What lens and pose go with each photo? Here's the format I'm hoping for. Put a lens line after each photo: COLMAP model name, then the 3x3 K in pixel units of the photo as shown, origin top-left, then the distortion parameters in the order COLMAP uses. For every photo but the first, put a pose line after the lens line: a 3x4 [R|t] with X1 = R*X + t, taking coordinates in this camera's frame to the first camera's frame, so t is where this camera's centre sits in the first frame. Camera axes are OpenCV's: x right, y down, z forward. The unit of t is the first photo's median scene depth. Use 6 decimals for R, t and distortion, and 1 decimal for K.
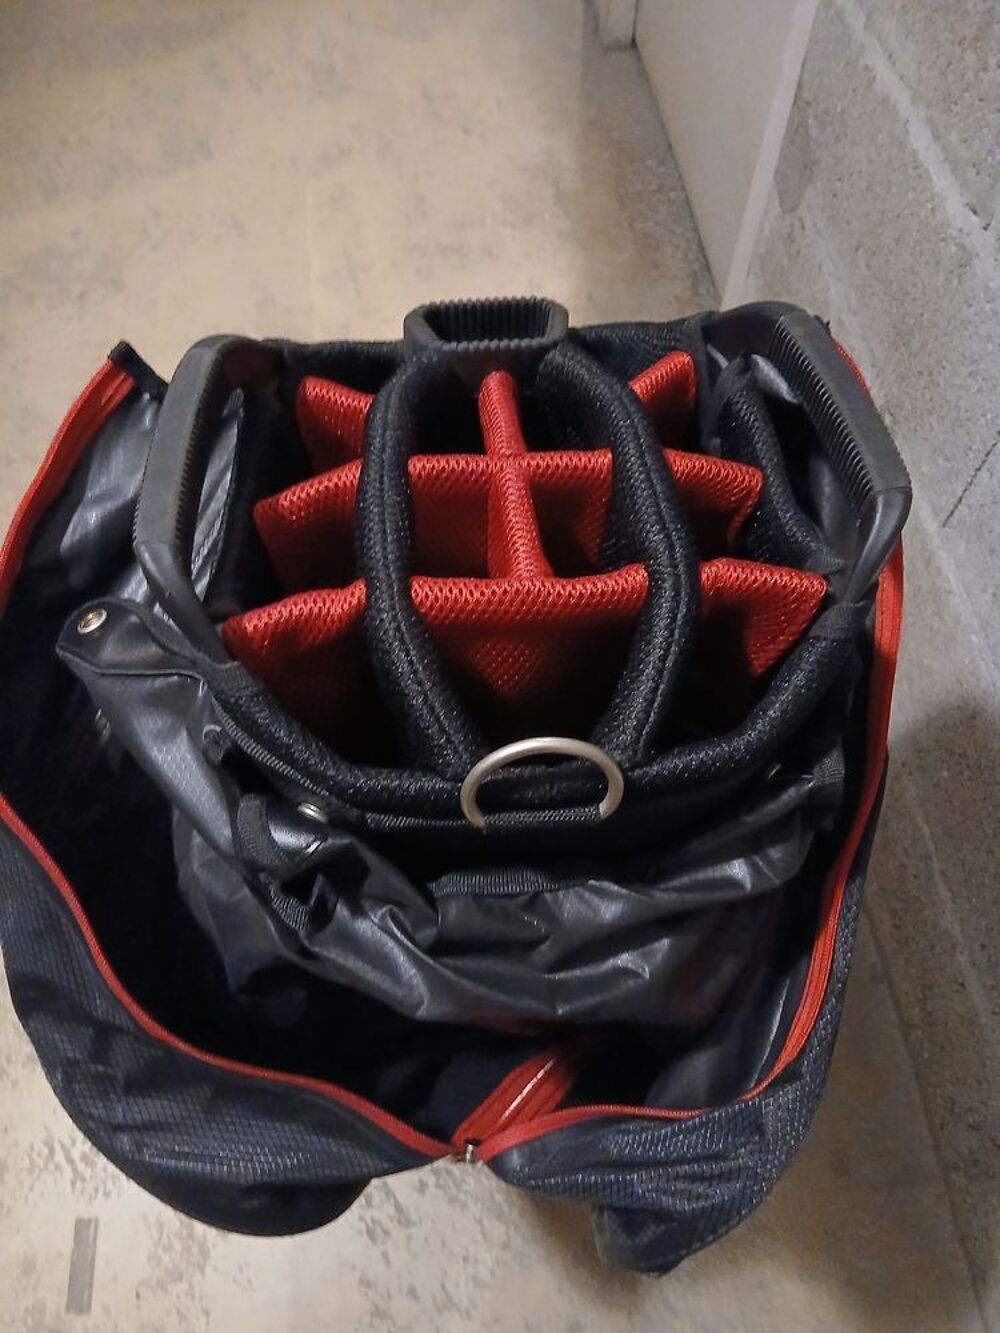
lens RADIAL K [[1043.6, 0, 500.0], [0, 1043.6, 666.5], [0, 0, 1]] dist [-0.000384, -0.057154]
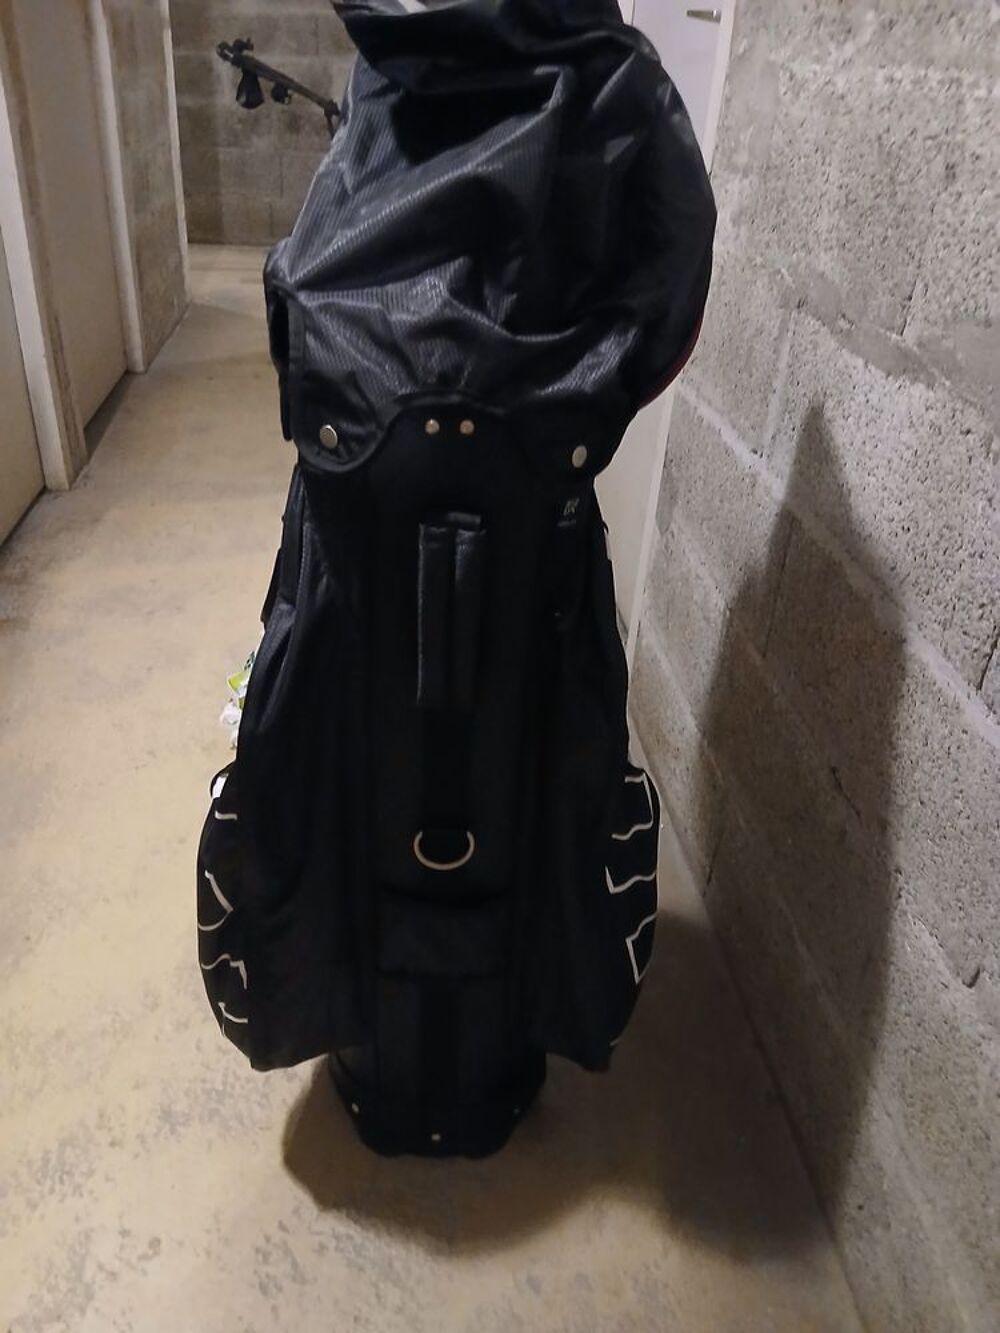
lens RADIAL K [[1043.6, 0, 500.0], [0, 1043.6, 666.5], [0, 0, 1]] dist [-0.000384, -0.057154]
pose [[0.997189, 0.074086, 0.011239, 0.043616], [-0.056415, 0.840974, -0.538127, 0.563937], [-0.049319, 0.535980, 0.842789, -0.145417]]
